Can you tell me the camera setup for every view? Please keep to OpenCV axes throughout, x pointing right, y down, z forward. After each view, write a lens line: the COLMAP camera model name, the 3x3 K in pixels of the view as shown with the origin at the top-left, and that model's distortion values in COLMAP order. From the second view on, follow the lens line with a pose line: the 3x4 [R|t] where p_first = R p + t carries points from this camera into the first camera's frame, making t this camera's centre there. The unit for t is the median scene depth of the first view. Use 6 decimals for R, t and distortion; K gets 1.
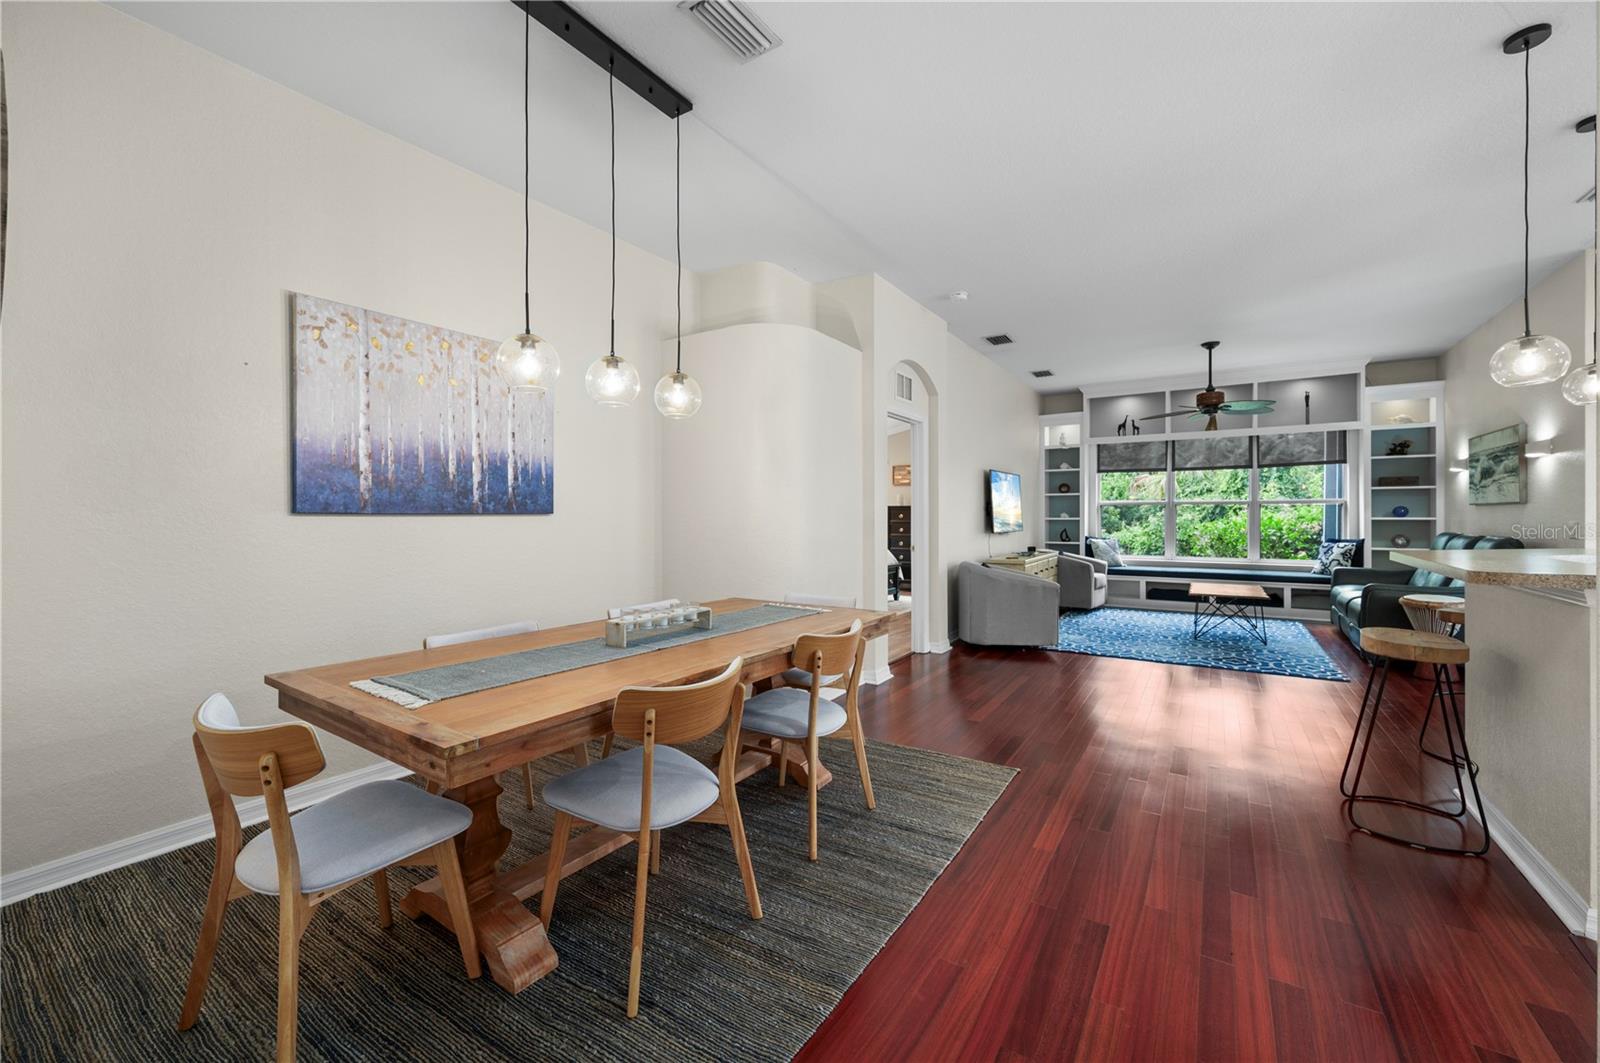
lens RADIAL K [[635.7, 0, 796.0], [0, 635.7, 517.6], [0, 0, 1]] dist [-0.002339, -0.000106]
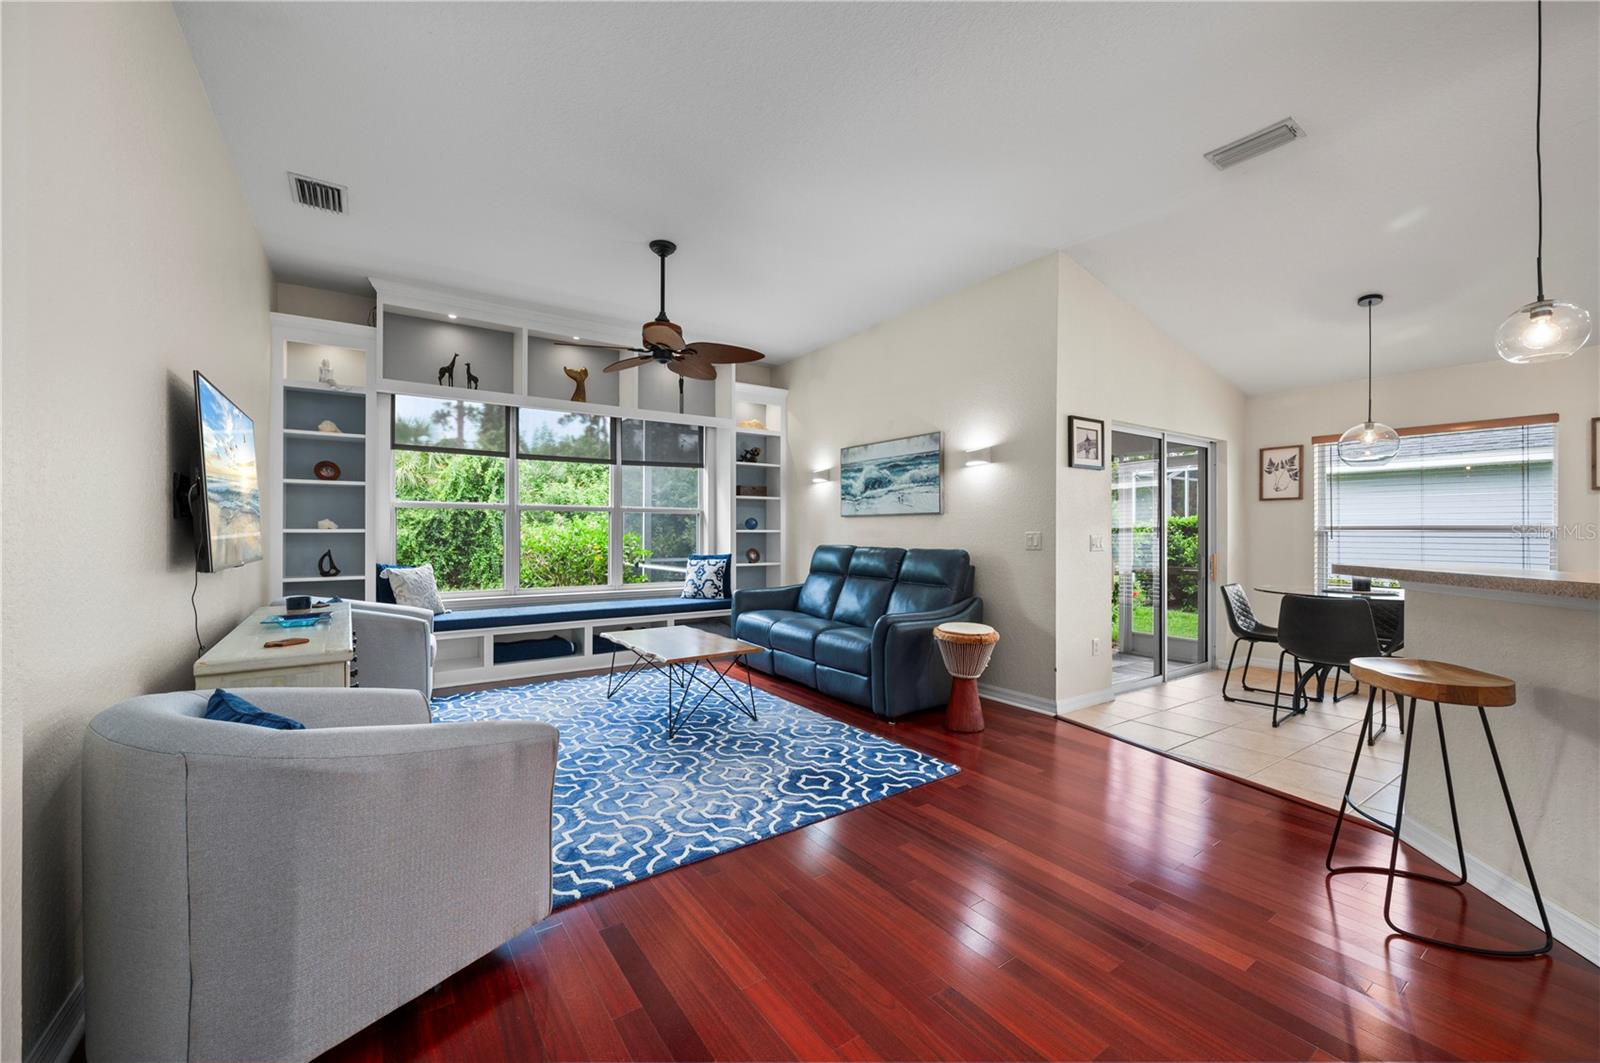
lens RADIAL K [[635.7, 0, 801.5], [0, 635.7, 528.0], [0, 0, 1]] dist [-0.002339, -0.000106]
pose [[0.376218, 0.008058, 0.926496, 0.152498], [-0.000135, 0.999963, -0.008642, 0.006281], [-0.926531, 0.003126, 0.376205, 0.736113]]
